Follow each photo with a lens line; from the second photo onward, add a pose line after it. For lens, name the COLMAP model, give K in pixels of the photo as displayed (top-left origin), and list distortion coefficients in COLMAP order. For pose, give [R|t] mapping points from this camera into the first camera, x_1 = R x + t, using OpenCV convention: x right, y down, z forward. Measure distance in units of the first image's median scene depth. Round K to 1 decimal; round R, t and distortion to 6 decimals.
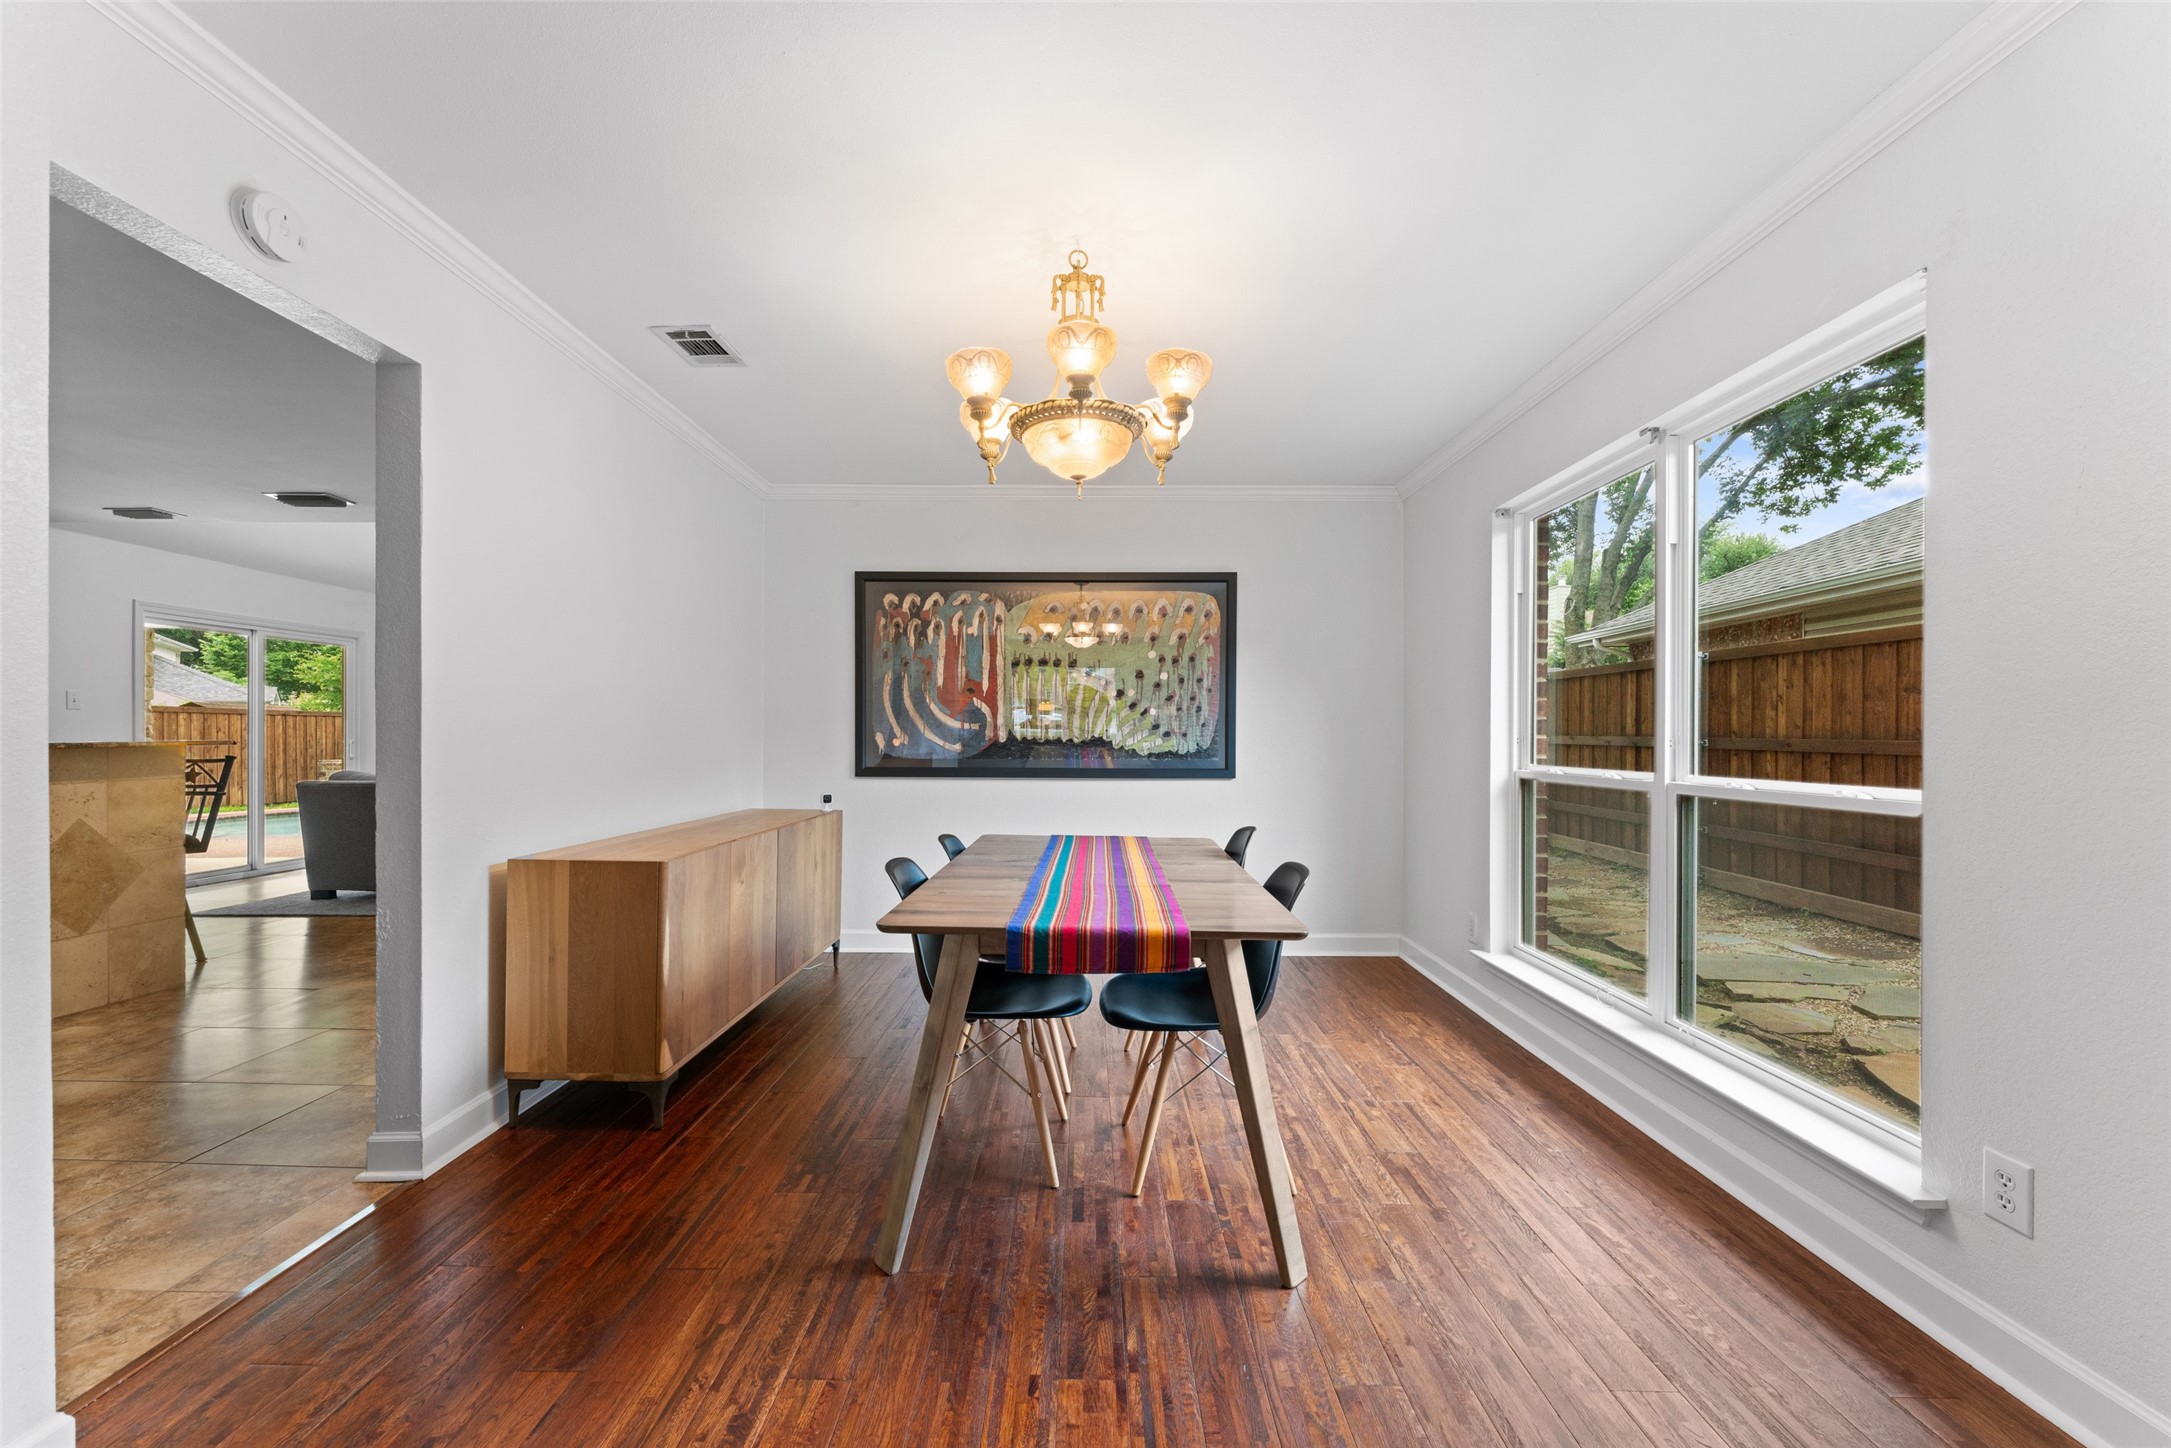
lens RADIAL K [[864.7, 0, 1080.0], [0, 864.7, 734.7], [0, 0, 1]] dist [-0.000493, 0.000543]
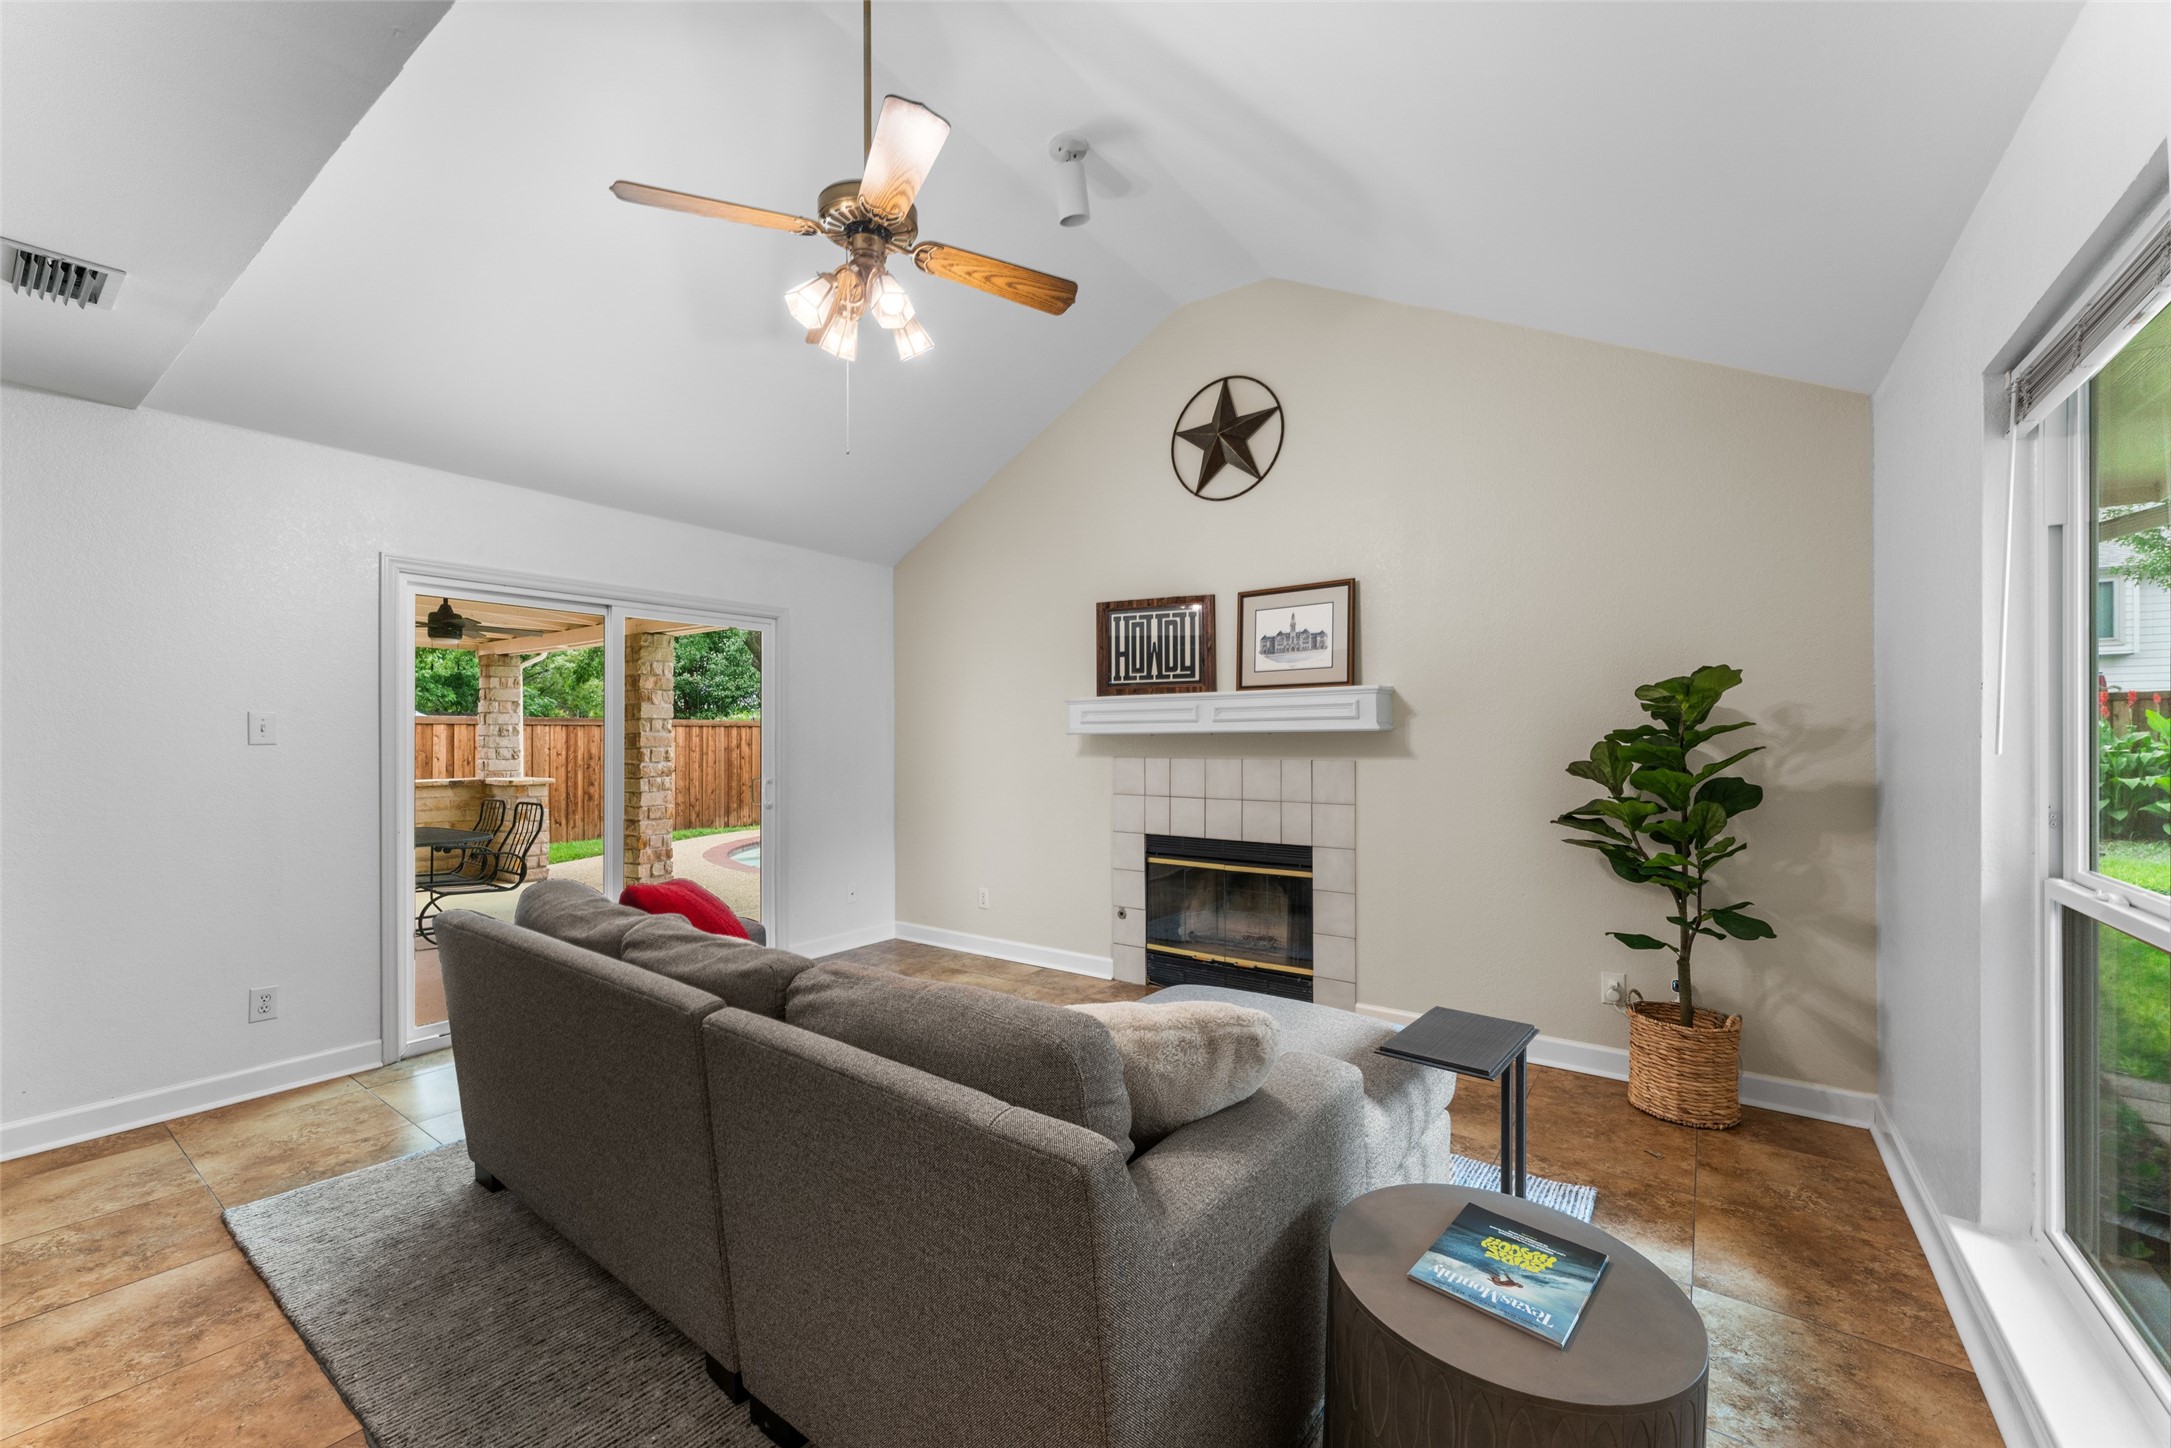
lens RADIAL K [[864.7, 0, 1082.8], [0, 864.7, 729.9], [0, 0, 1]] dist [-0.000493, 0.000543]
pose [[0.818455, -0.007978, -0.574515, -0.525701], [0.003951, 0.999958, -0.008258, -0.041945], [0.574557, 0.004489, 0.818452, 1.111396]]
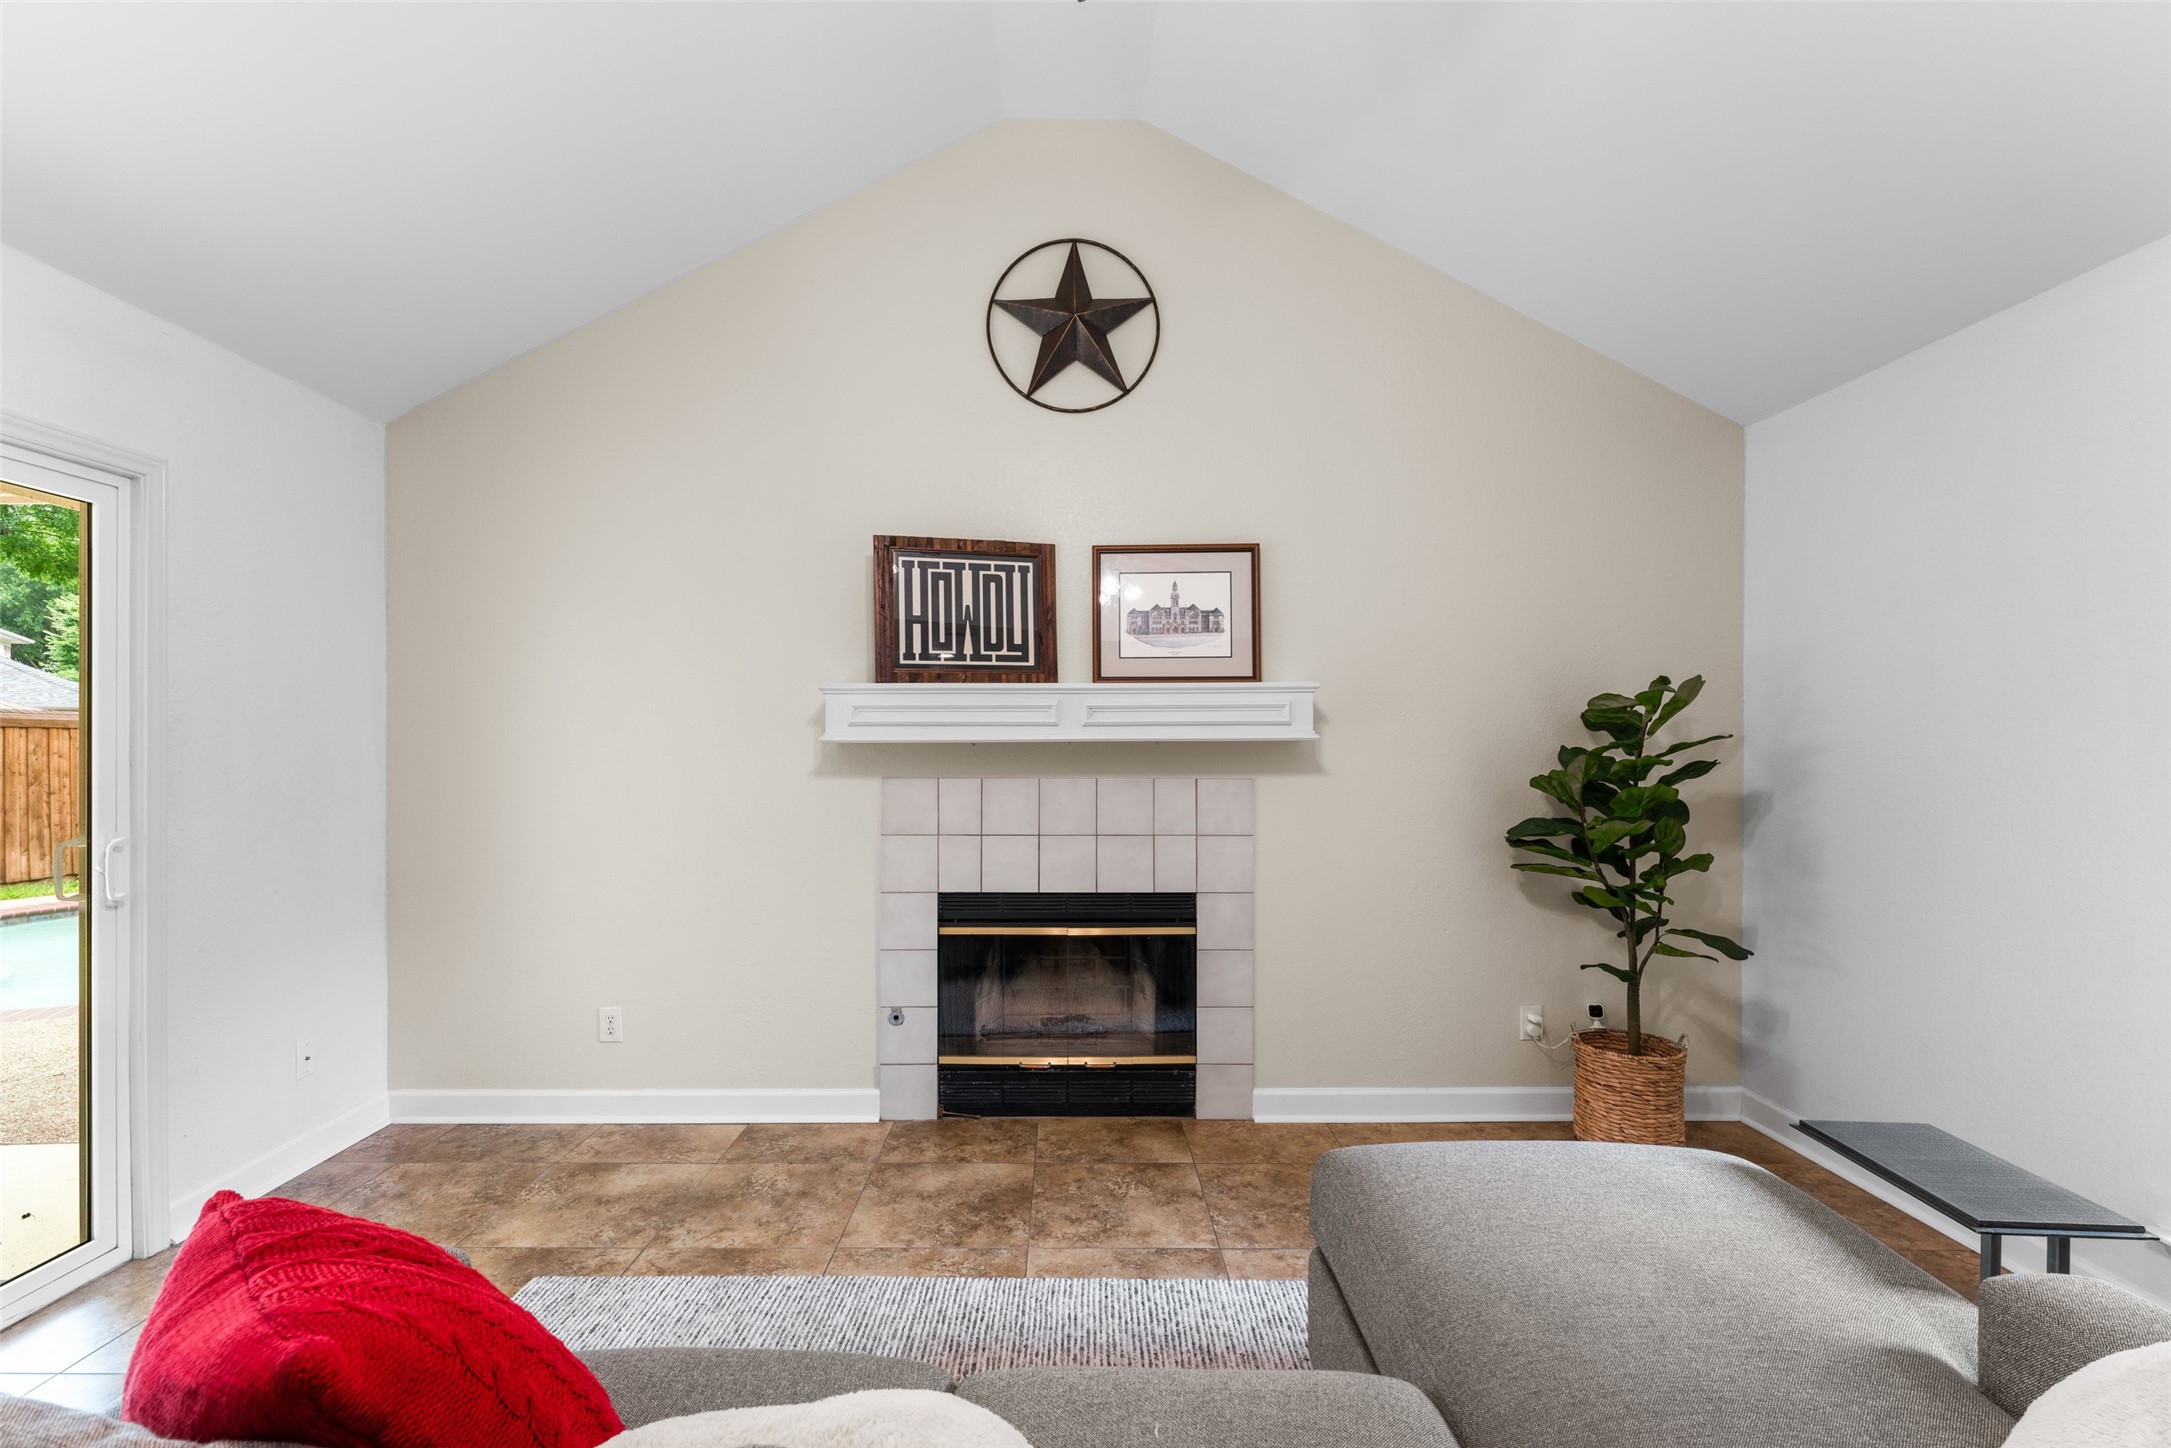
lens RADIAL K [[943.1, 0, 1063.8], [0, 943.1, 745.8], [0, 0, 1]] dist [-0.002395, -0.000240]
pose [[0.999774, -0.000087, 0.021252, -0.984717], [0.000043, 0.999998, 0.002109, -0.044660], [-0.021252, -0.002108, 0.999772, 1.251644]]
